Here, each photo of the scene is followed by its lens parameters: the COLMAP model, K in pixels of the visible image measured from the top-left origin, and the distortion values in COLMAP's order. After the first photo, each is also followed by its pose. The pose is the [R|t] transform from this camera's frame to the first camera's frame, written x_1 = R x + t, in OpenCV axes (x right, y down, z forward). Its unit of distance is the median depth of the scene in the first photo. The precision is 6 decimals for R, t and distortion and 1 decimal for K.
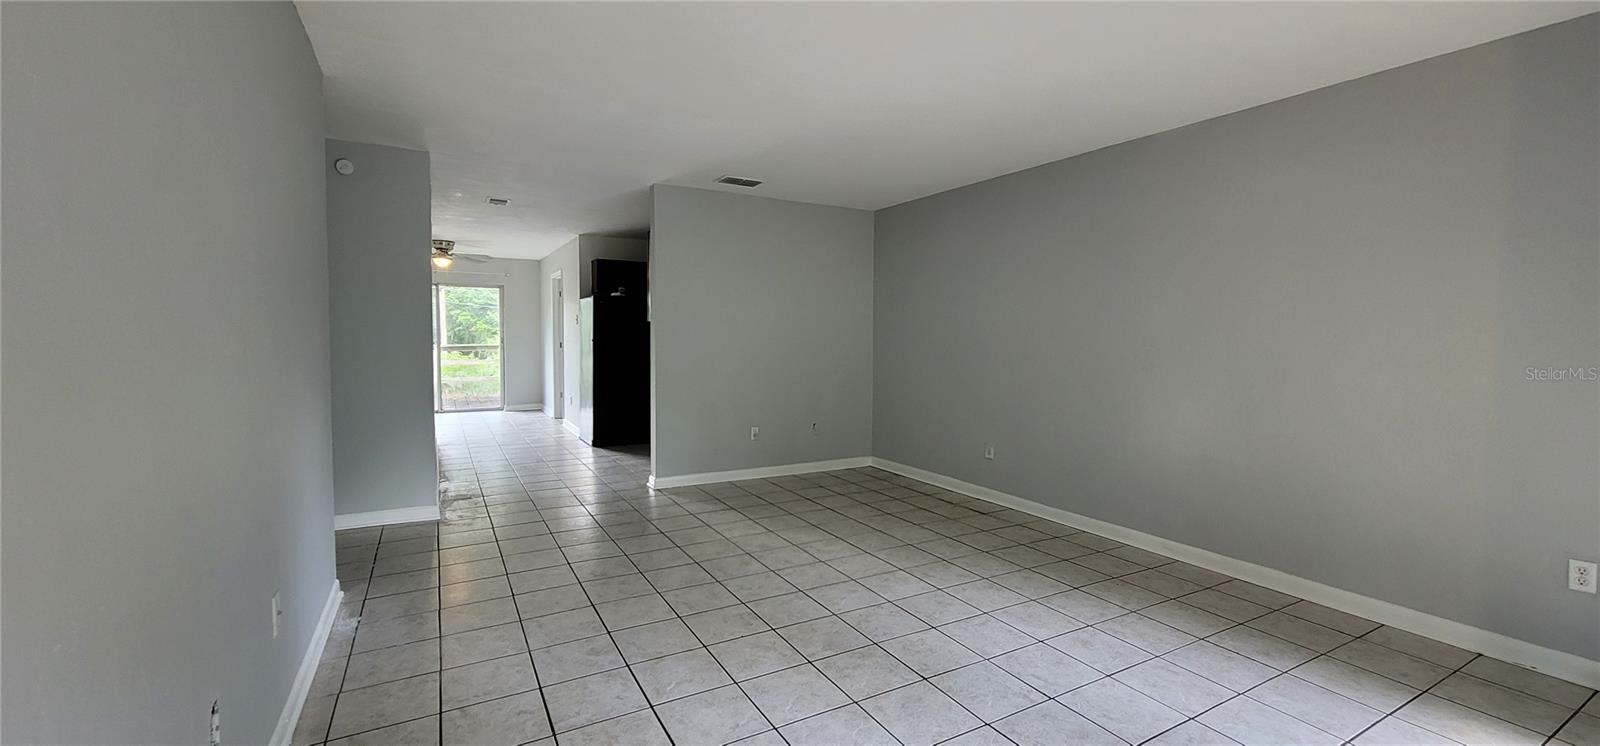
lens RADIAL K [[647.1, 0, 802.1], [0, 647.1, 371.8], [0, 0, 1]] dist [-0.000294, -0.000006]
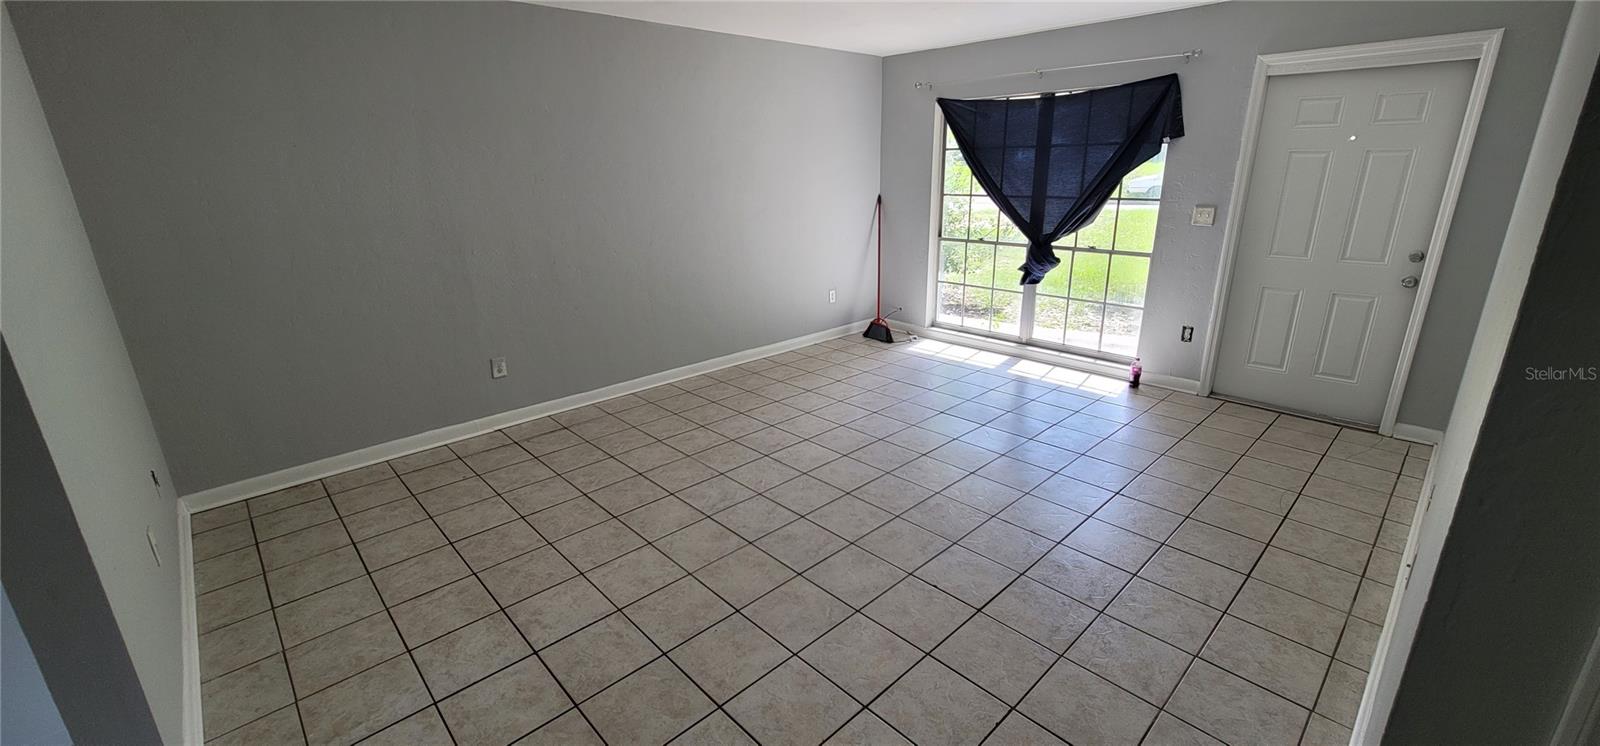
lens RADIAL K [[647.1, 0, 802.7], [0, 647.1, 369.4], [0, 0, 1]] dist [-0.000294, -0.000006]
pose [[-0.242027, -0.299865, 0.922770, -0.871228], [0.069139, 0.943297, 0.324670, -0.178301], [-0.967803, 0.142378, -0.207571, 1.274692]]
